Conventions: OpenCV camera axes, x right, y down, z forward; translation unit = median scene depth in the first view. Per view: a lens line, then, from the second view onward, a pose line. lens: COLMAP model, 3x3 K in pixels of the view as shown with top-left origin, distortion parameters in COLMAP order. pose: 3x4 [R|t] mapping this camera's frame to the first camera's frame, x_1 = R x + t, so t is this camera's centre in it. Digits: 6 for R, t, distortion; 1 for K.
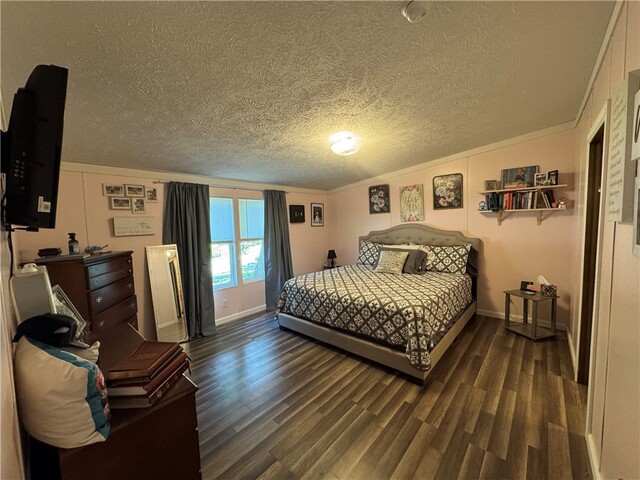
lens RADIAL K [[256.1, 0, 320.0], [0, 256.1, 240.0], [0, 0, 1]] dist [-0.007349, 0.000028]
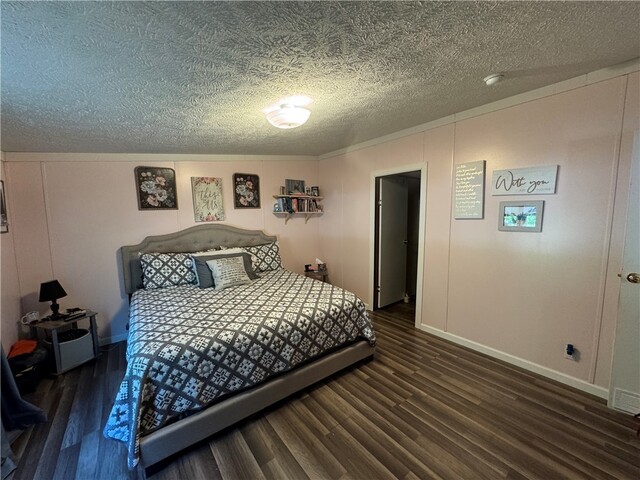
lens RADIAL K [[256.1, 0, 320.0], [0, 256.1, 240.0], [0, 0, 1]] dist [-0.007349, 0.000028]
pose [[0.189524, -0.066796, 0.979601, -0.470069], [0.079789, 0.995431, 0.052439, -0.033263], [-0.978629, 0.068223, 0.193987, 0.602889]]
